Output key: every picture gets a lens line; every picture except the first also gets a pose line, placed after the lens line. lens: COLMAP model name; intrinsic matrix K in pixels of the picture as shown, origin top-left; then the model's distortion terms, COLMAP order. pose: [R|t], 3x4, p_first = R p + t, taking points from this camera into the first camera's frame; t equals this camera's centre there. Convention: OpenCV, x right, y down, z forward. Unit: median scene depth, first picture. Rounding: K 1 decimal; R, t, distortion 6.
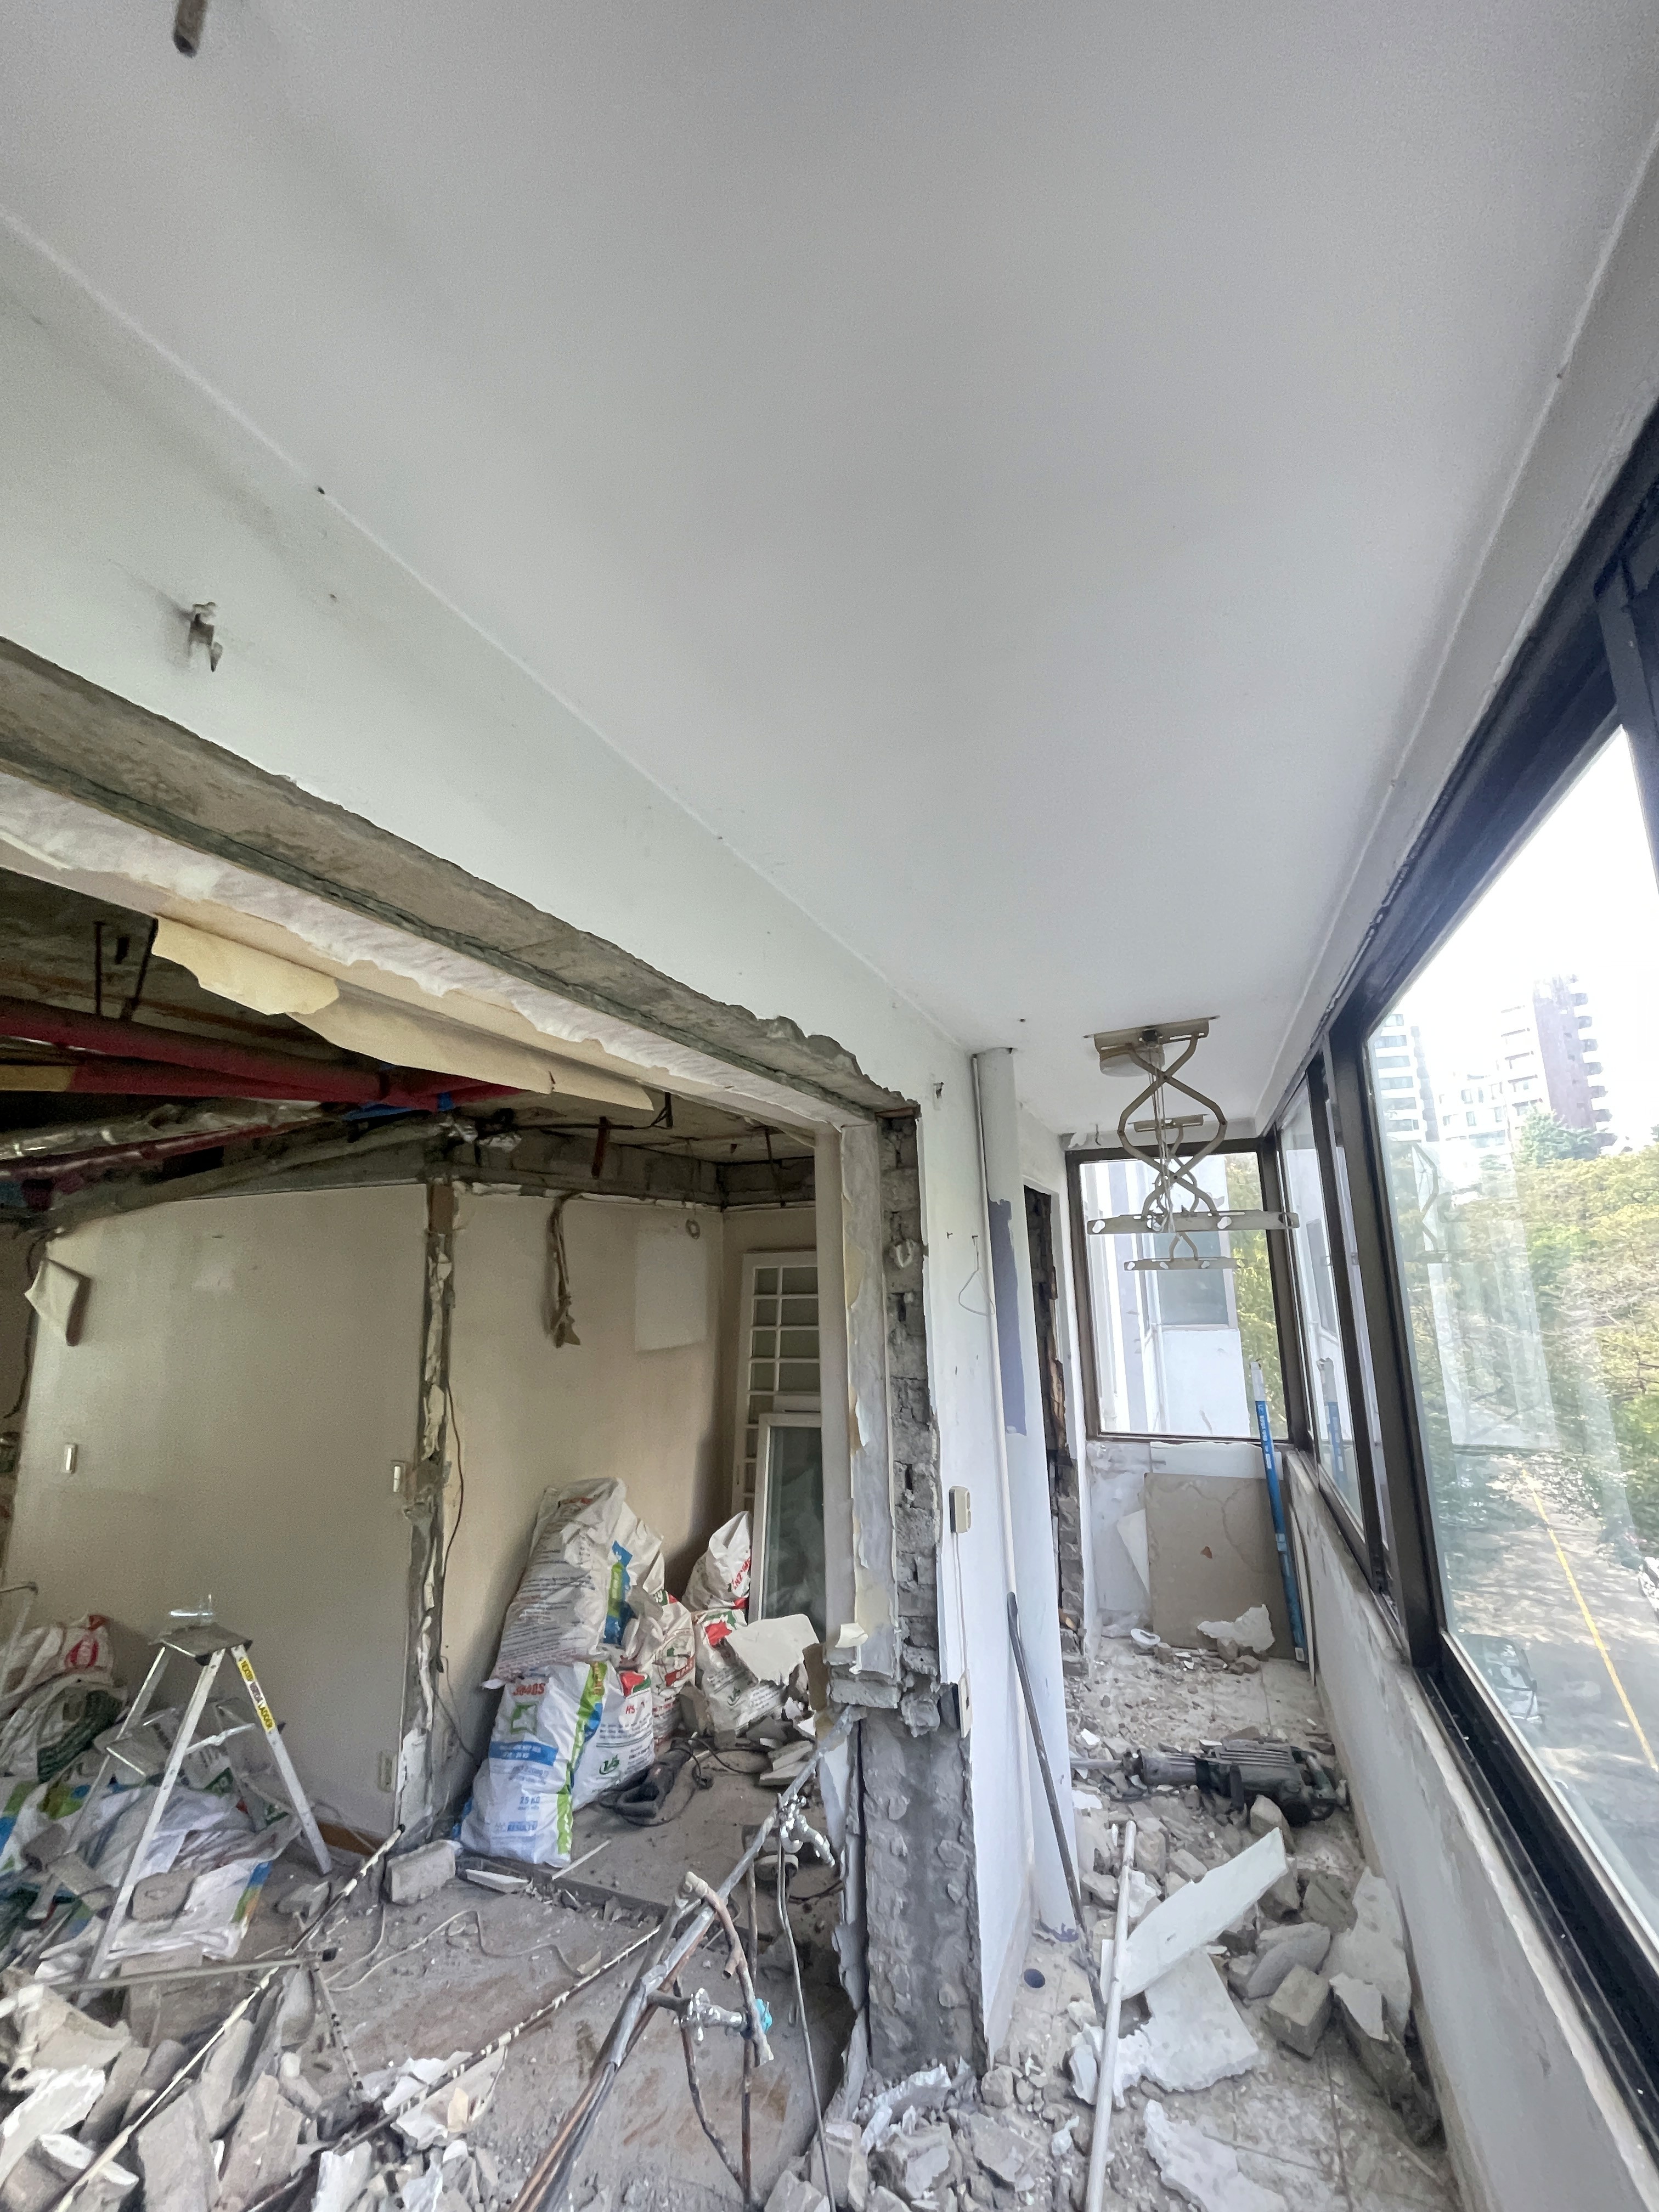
lens RADIAL K [[897.9, 0, 829.5], [0, 897.9, 1106.0], [0, 0, 1]] dist [0.000540, 0.002409]
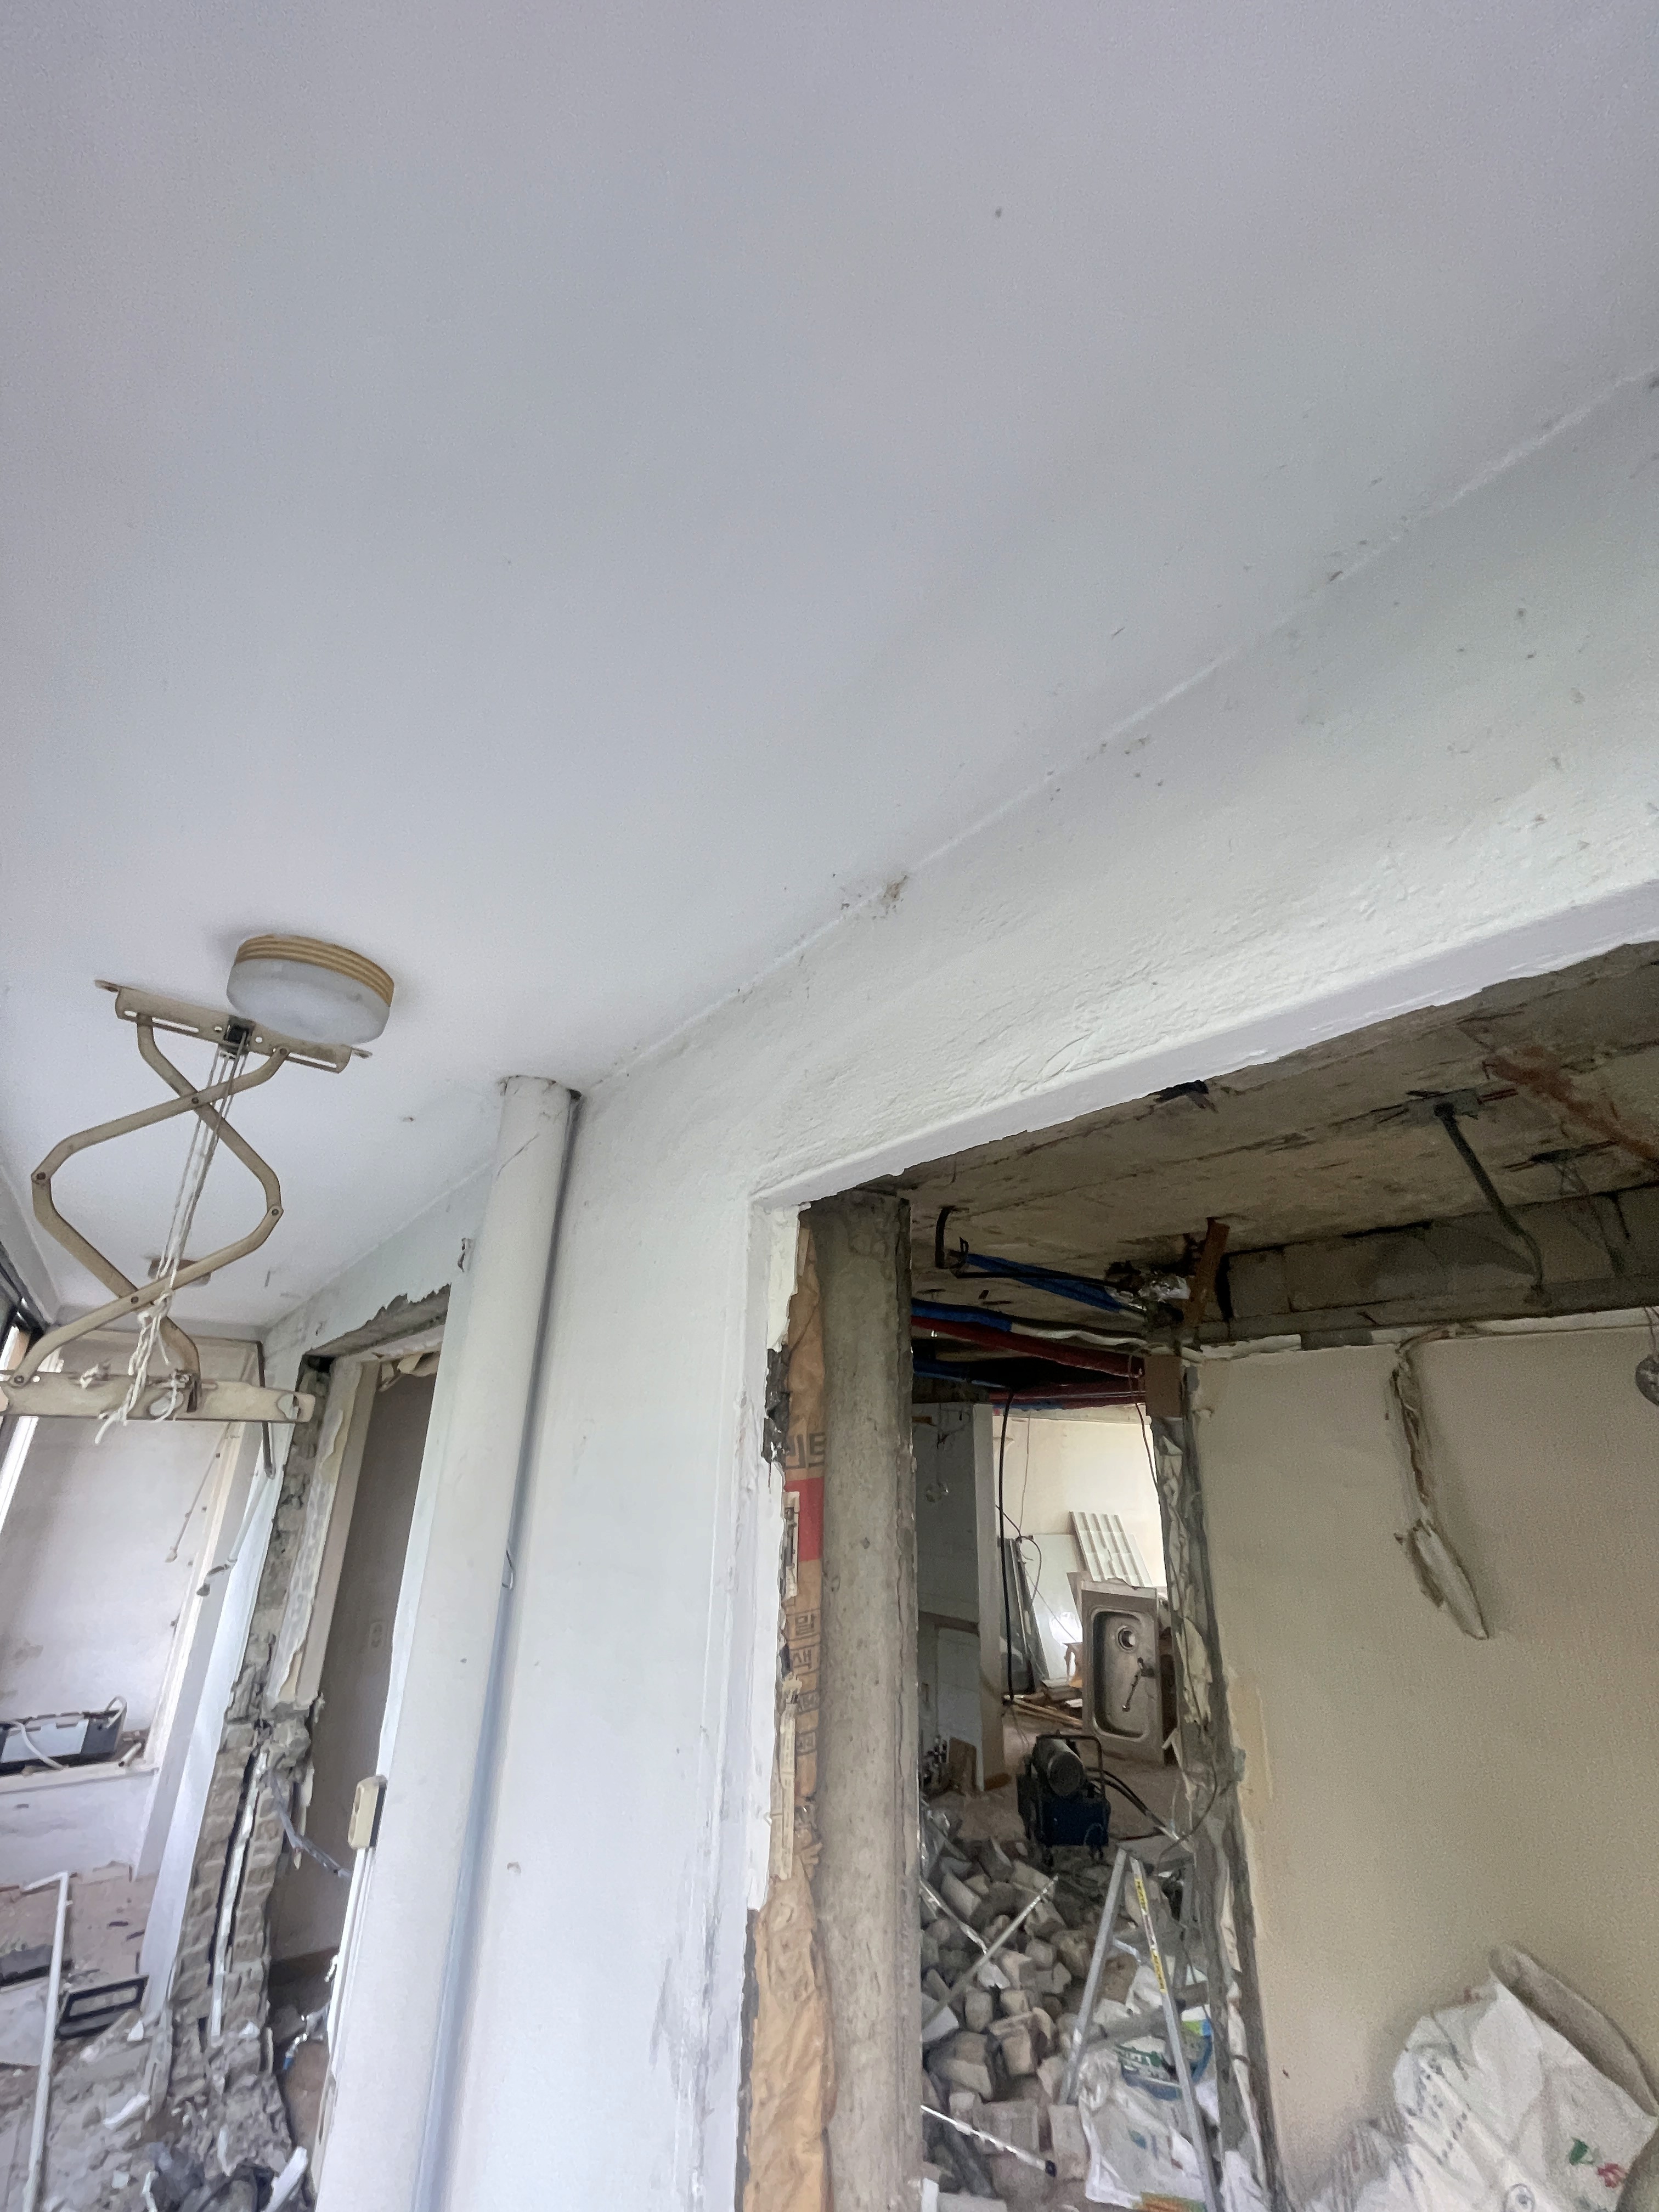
lens RADIAL K [[897.9, 0, 829.5], [0, 897.9, 1106.0], [0, 0, 1]] dist [0.000540, 0.002409]
pose [[-0.509231, -0.287119, -0.811324, 0.480440], [0.147309, 0.899719, -0.410860, 0.182941], [0.847929, -0.328738, -0.415870, 1.204993]]
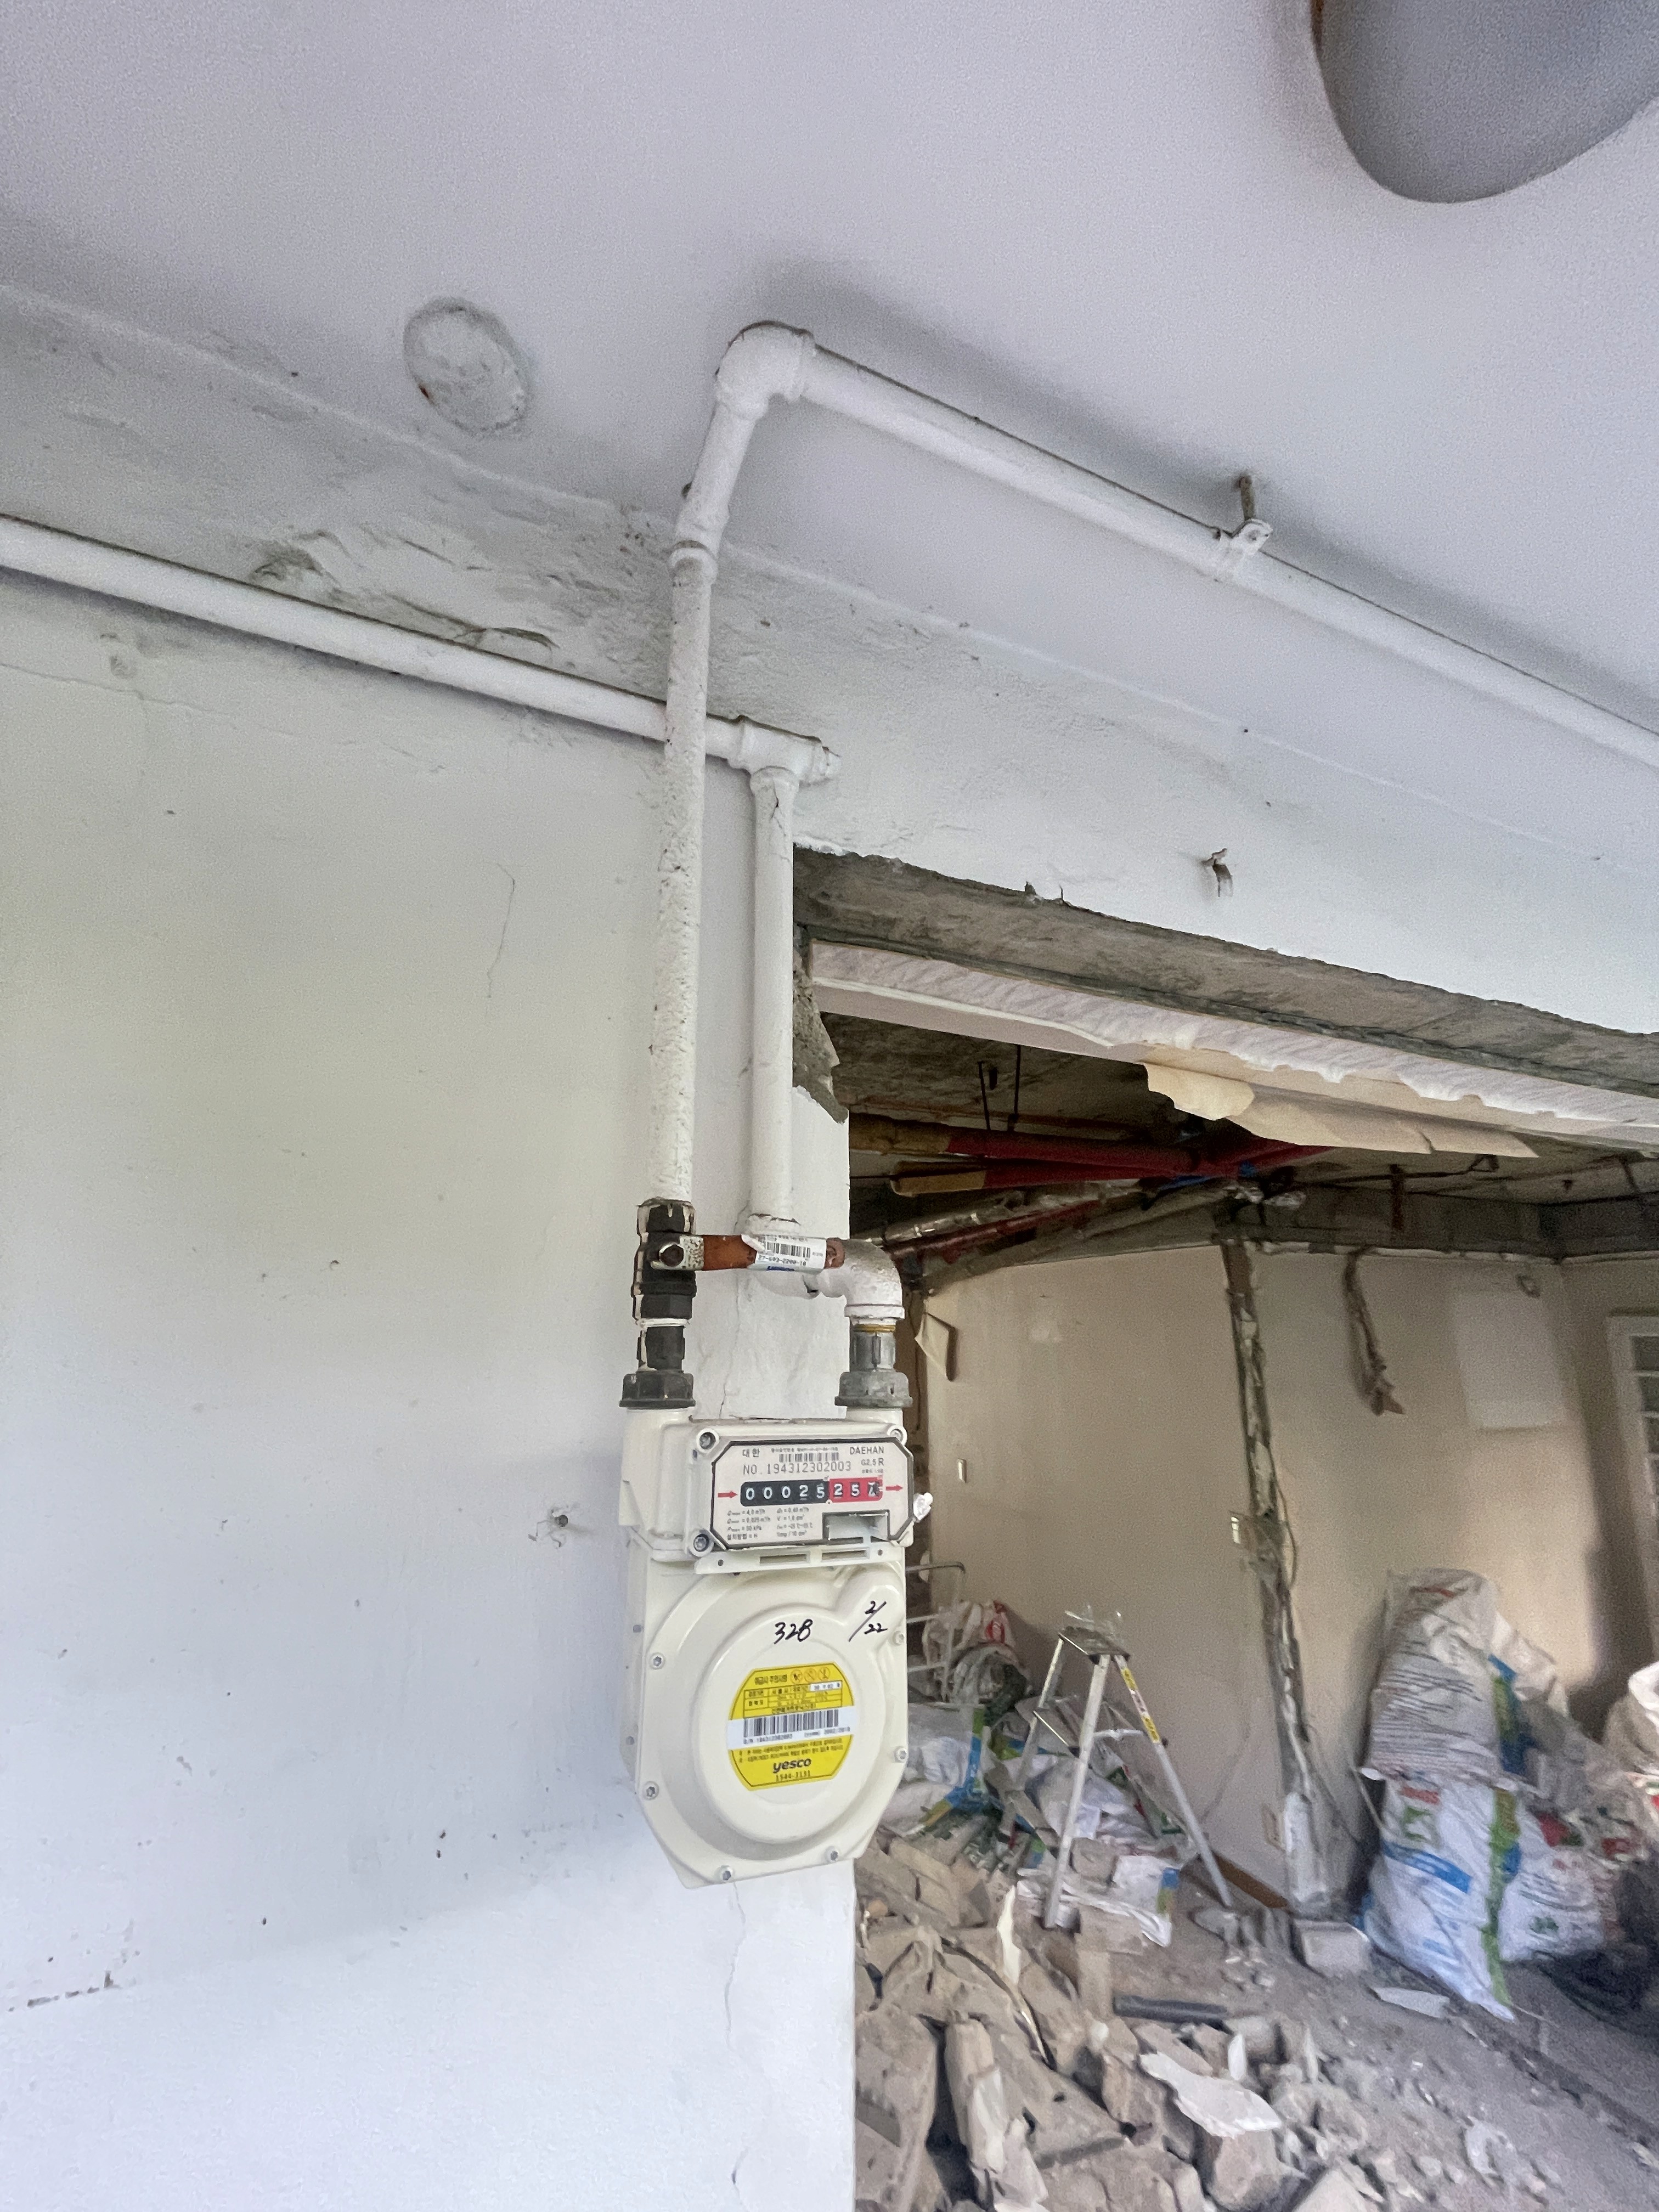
lens RADIAL K [[897.9, 0, 829.5], [0, 897.9, 1106.0], [0, 0, 1]] dist [0.000540, 0.002409]
pose [[0.723474, -0.145425, -0.674861, -0.044604], [0.102239, 0.989351, -0.103591, -0.013259], [0.682739, 0.005949, 0.730638, -0.089749]]
